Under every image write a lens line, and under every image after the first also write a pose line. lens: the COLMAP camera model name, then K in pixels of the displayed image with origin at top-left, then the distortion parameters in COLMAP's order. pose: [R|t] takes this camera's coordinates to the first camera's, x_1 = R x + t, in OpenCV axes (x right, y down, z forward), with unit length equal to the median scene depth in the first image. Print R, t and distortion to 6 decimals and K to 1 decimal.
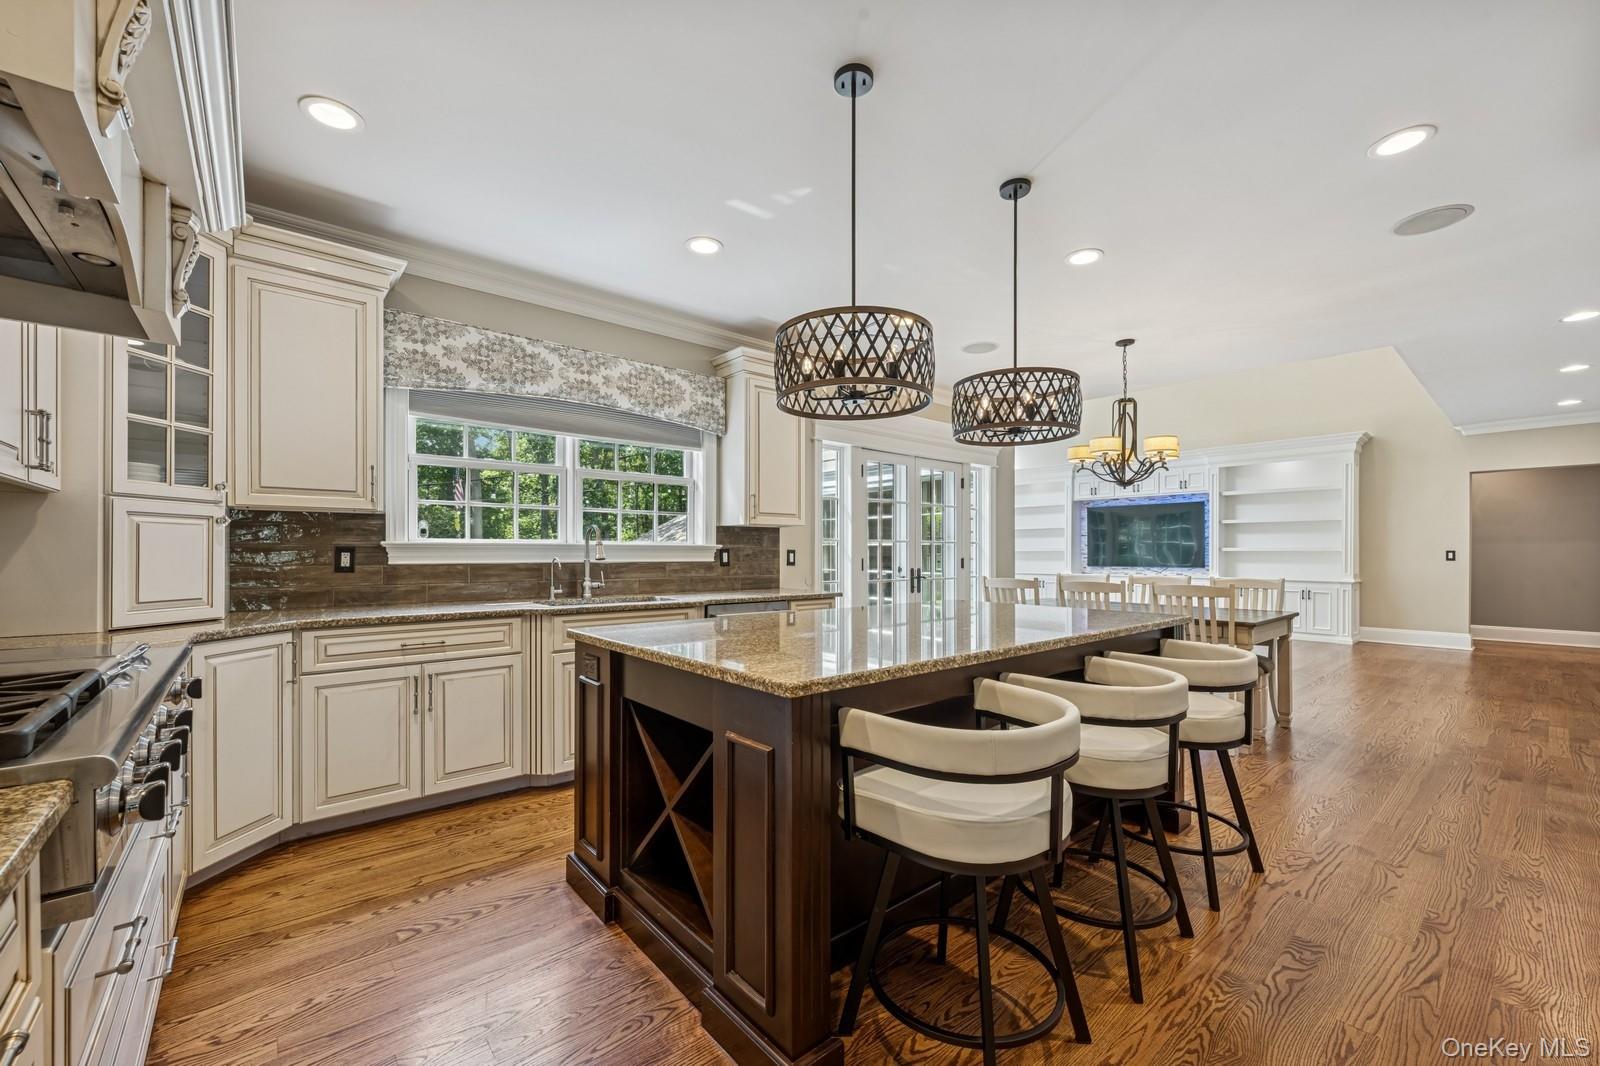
lens RADIAL K [[645.9, 0, 795.3], [0, 645.9, 549.6], [0, 0, 1]] dist [-0.000949, -0.000193]
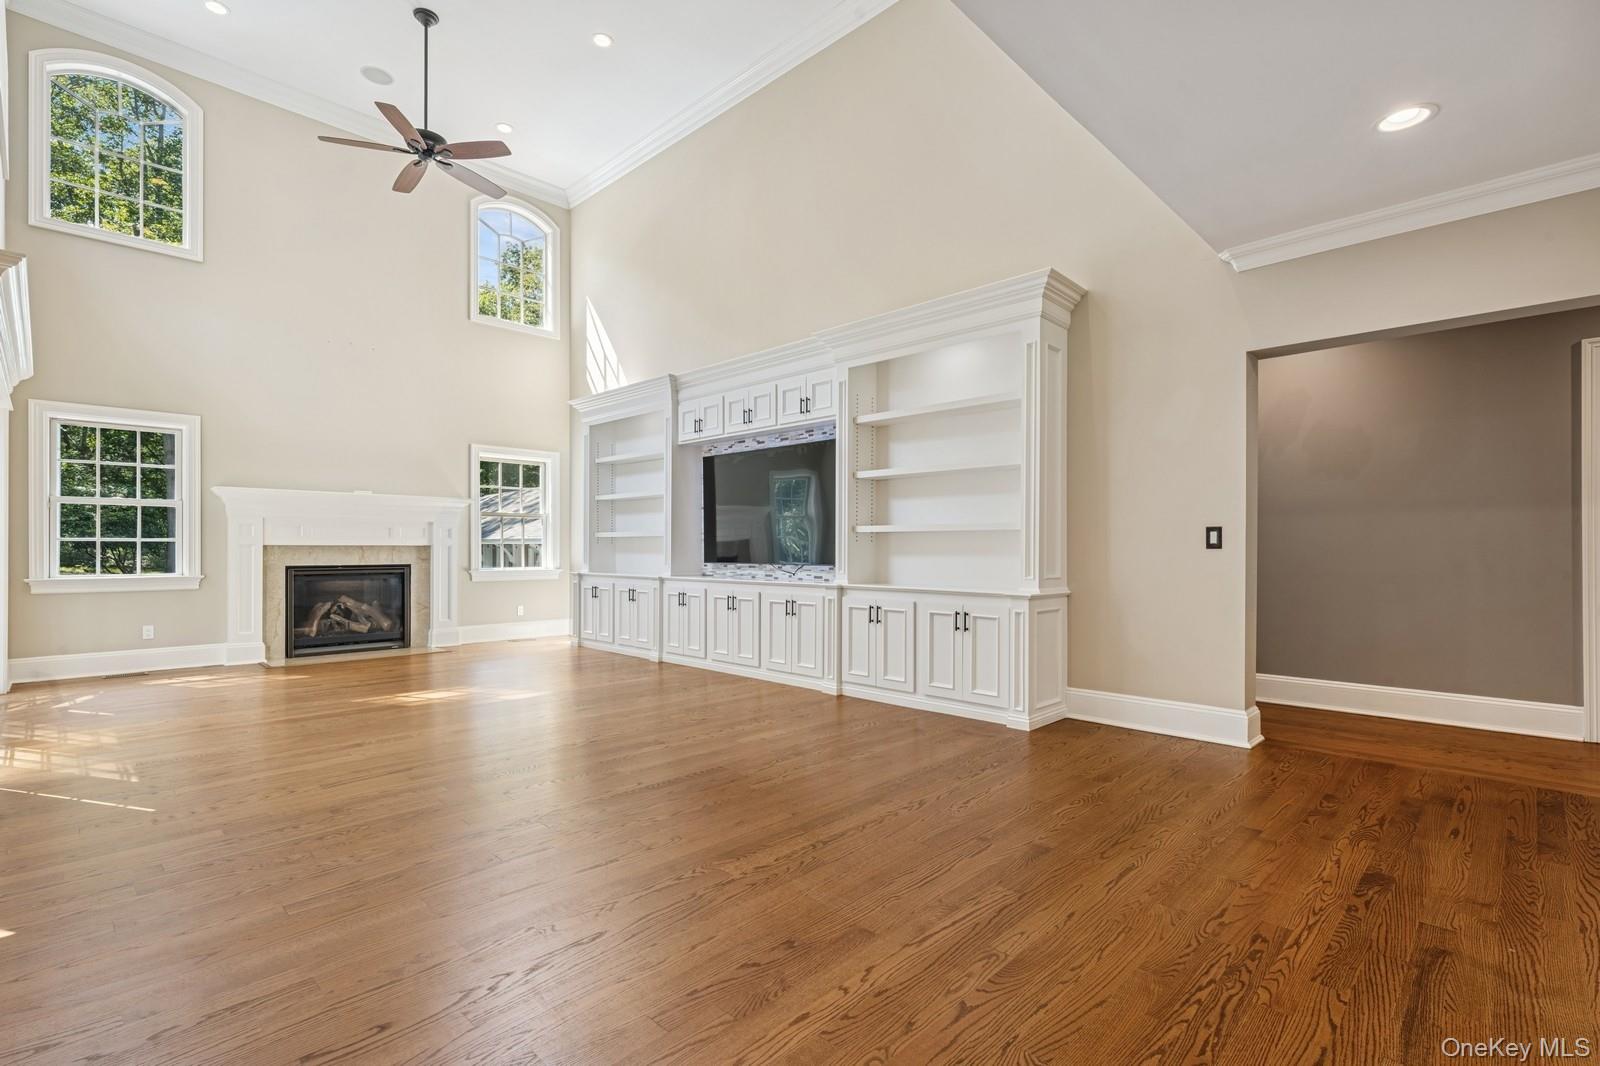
lens RADIAL K [[741.2, 0, 805.3], [0, 741.2, 539.0], [0, 0, 1]] dist [0.005151, 0.003693]
pose [[0.995785, -0.004901, 0.091592, 0.641380], [0.005000, 0.999987, -0.000845, 0.008833], [-0.091587, 0.001299, 0.995796, 0.474459]]
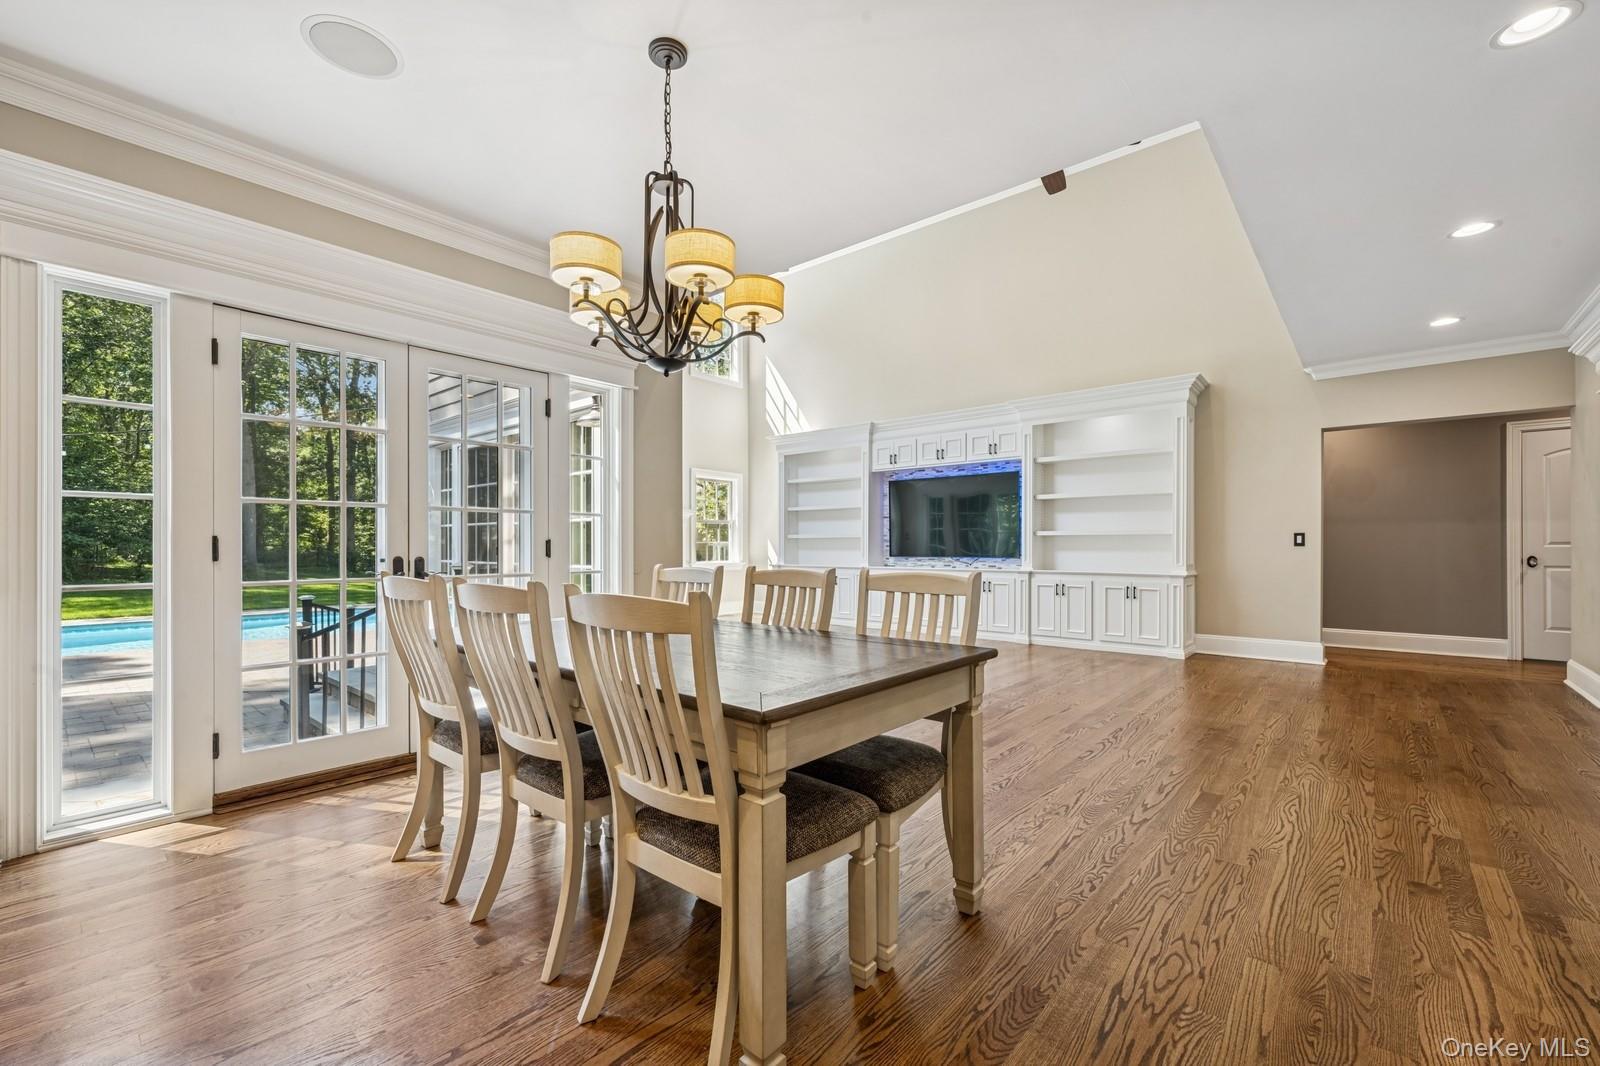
lens RADIAL K [[671.2, 0, 804.6], [0, 671.2, 539.9], [0, 0, 1]] dist [-0.000093, 0.000391]
pose [[0.987747, 0.000355, 0.156063, 0.302483], [0.000404, 0.999988, -0.004834, 0.012692], [-0.156063, 0.004837, 0.987735, 0.296079]]
